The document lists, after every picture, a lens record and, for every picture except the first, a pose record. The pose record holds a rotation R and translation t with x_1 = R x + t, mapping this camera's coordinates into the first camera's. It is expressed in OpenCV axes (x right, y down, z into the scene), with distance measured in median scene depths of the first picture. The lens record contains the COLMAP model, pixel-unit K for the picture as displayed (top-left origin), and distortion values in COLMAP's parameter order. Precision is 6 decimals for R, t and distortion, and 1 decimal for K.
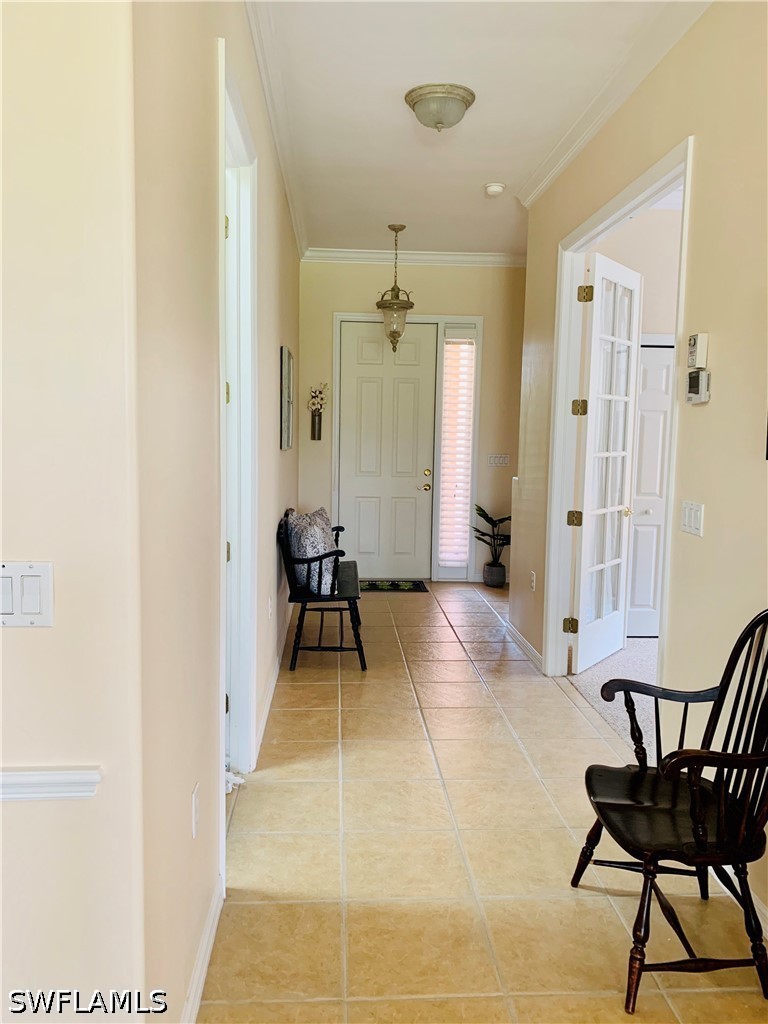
lens RADIAL K [[772.5, 0, 385.6], [0, 772.5, 512.1], [0, 0, 1]] dist [0.009520, -0.003000]
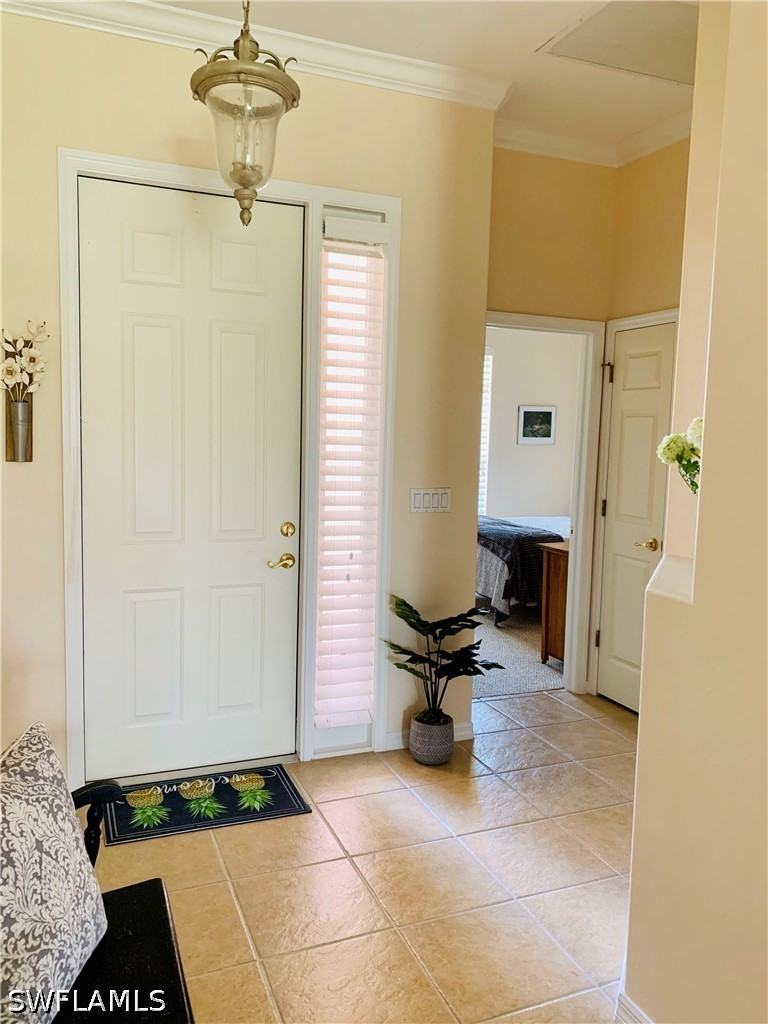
lens RADIAL K [[772.5, 0, 385.9], [0, 772.5, 510.4], [0, 0, 1]] dist [0.009520, -0.003000]
pose [[0.946989, -0.025236, 0.320274, -0.039144], [0.022795, 0.999676, 0.011369, -0.068450], [-0.320457, -0.003465, 0.947257, 0.558383]]
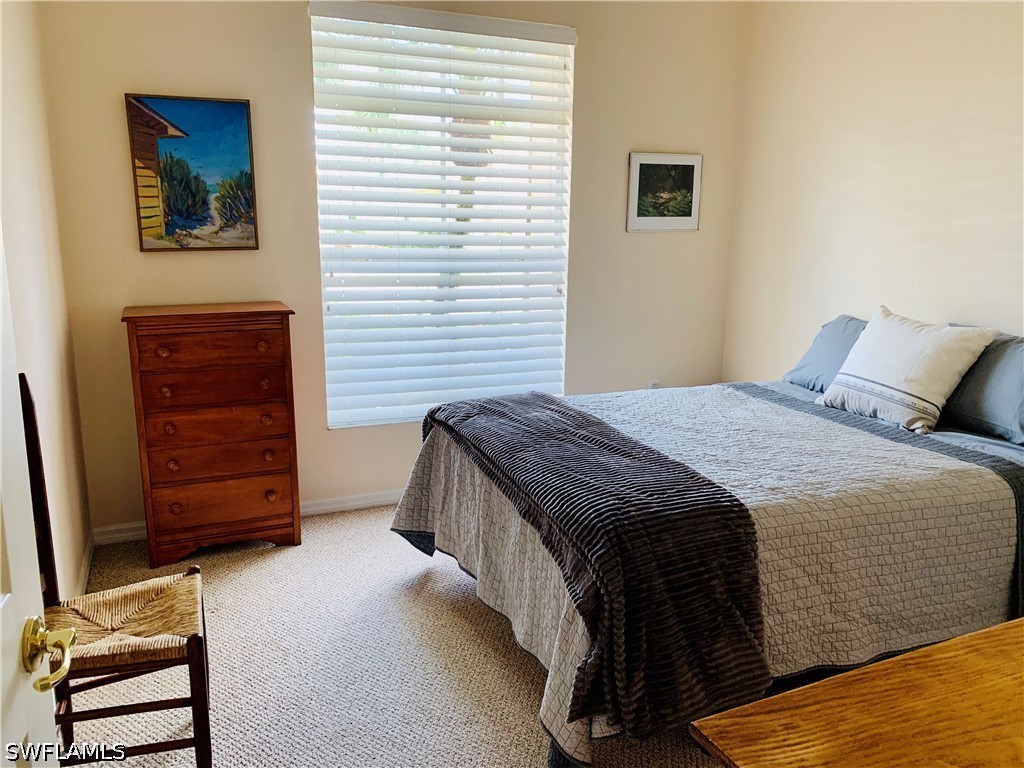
lens RADIAL K [[772.5, 0, 512.3], [0, 772.5, 383.8], [0, 0, 1]] dist [0.009520, -0.003000]
pose [[0.942702, -0.077369, 0.324541, 0.123187], [0.038556, 0.991486, 0.124371, -0.093261], [-0.331400, -0.104732, 0.937659, 0.849870]]
